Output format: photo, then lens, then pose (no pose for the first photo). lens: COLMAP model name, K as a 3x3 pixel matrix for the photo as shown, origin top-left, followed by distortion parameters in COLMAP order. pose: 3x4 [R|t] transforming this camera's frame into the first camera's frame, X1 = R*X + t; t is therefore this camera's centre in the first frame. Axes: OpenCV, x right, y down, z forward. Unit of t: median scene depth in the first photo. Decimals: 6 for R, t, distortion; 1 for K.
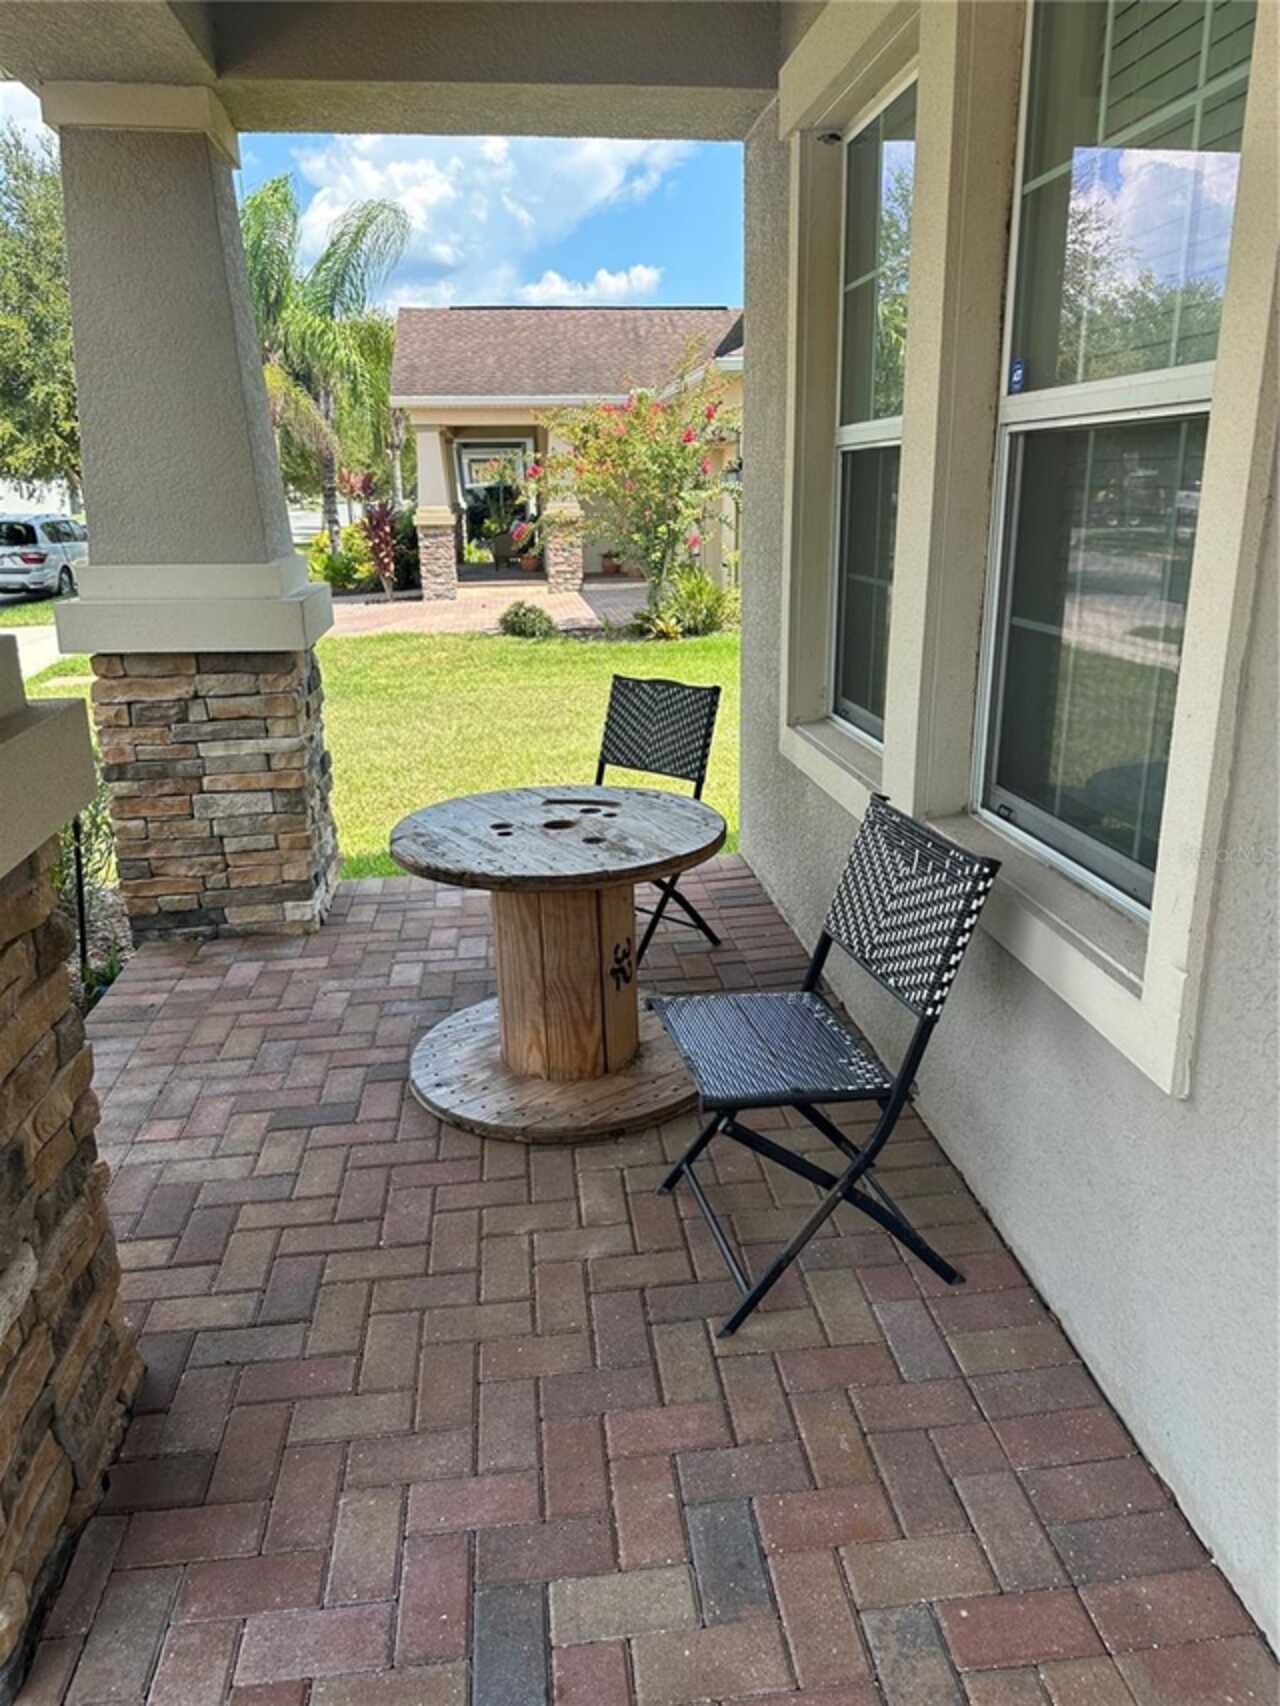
lens RADIAL K [[1200.7, 0, 645.0], [0, 1200.7, 852.6], [0, 0, 1]] dist [-0.008820, -0.003902]
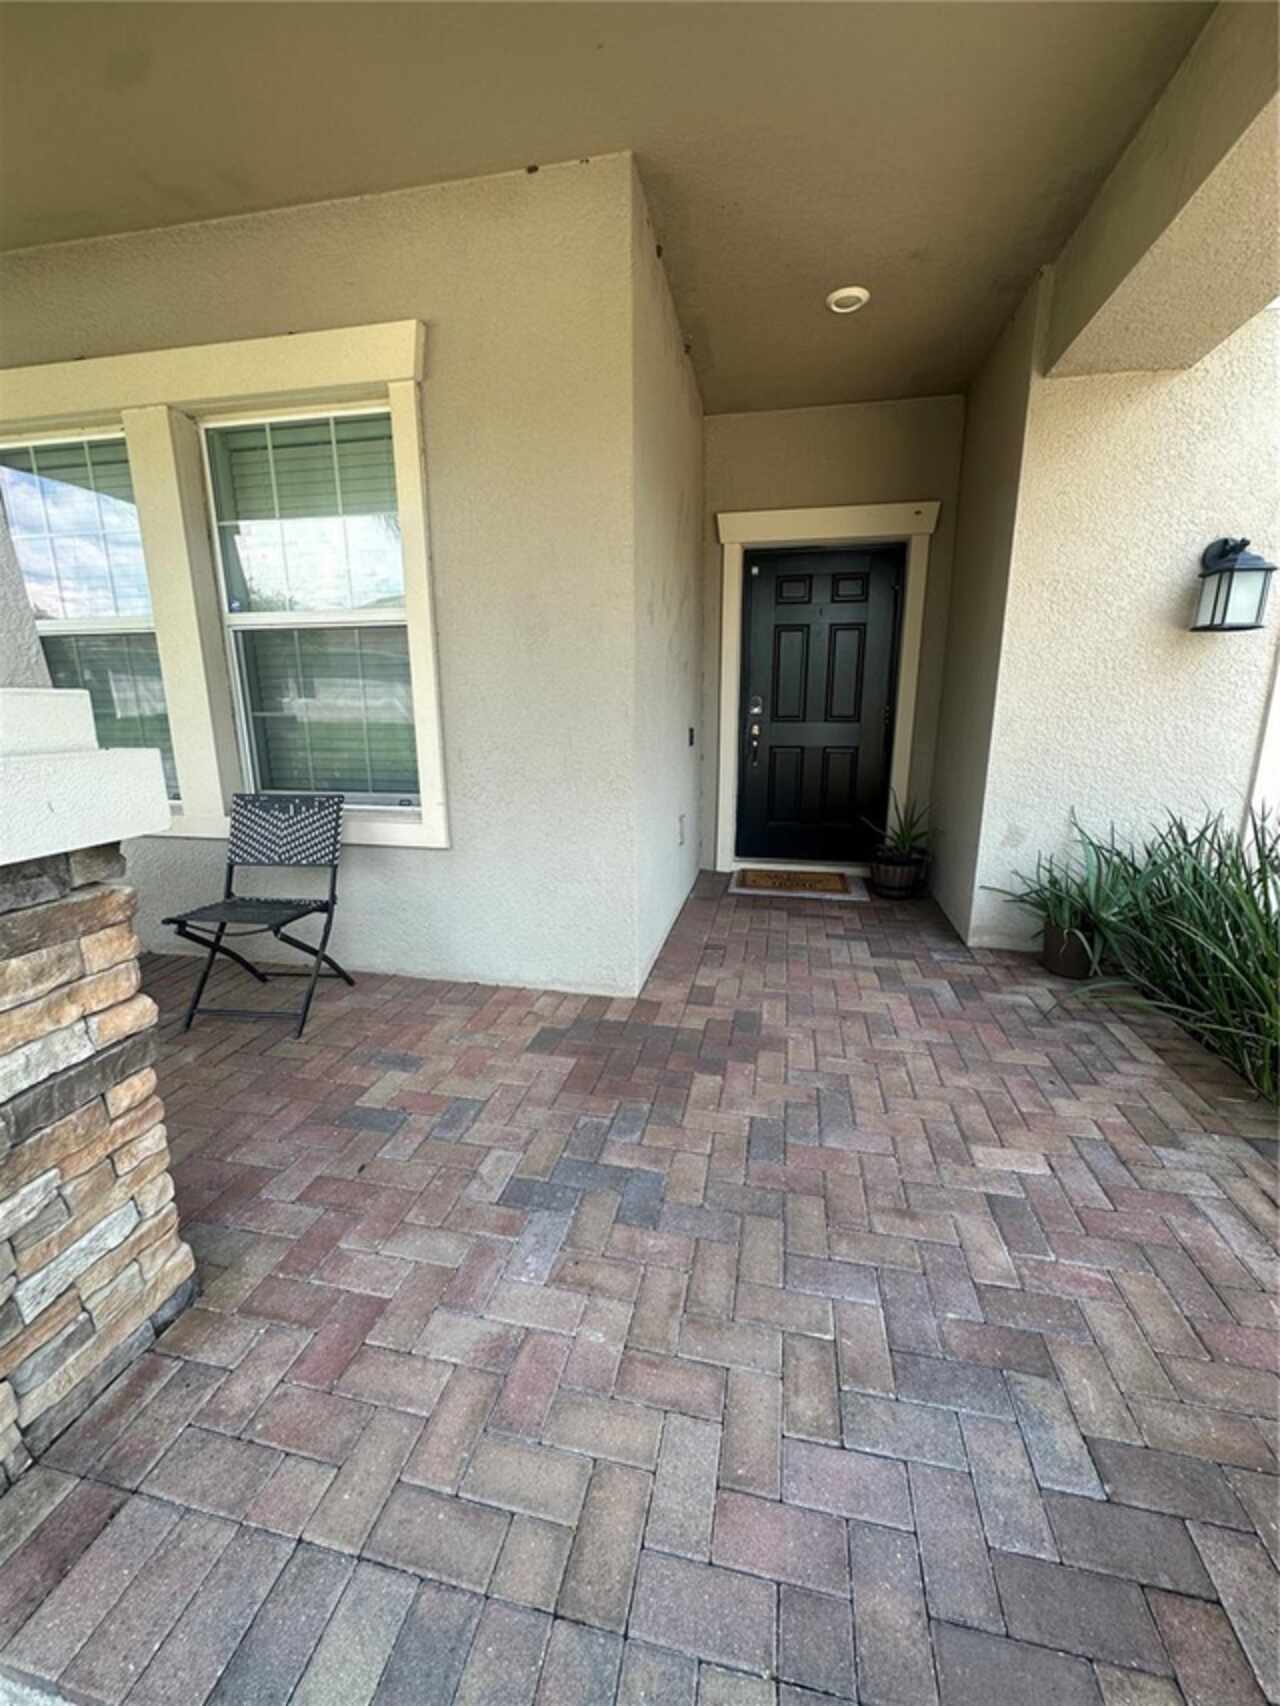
lens RADIAL K [[680.3, 0, 638.6], [0, 680.3, 851.3], [0, 0, 1]] dist [-0.001182, 0.000221]
pose [[0.332624, -0.206494, 0.920175, -0.771825], [0.277378, 0.953995, 0.113817, 0.117408], [-0.901345, 0.217378, 0.374599, -0.064933]]
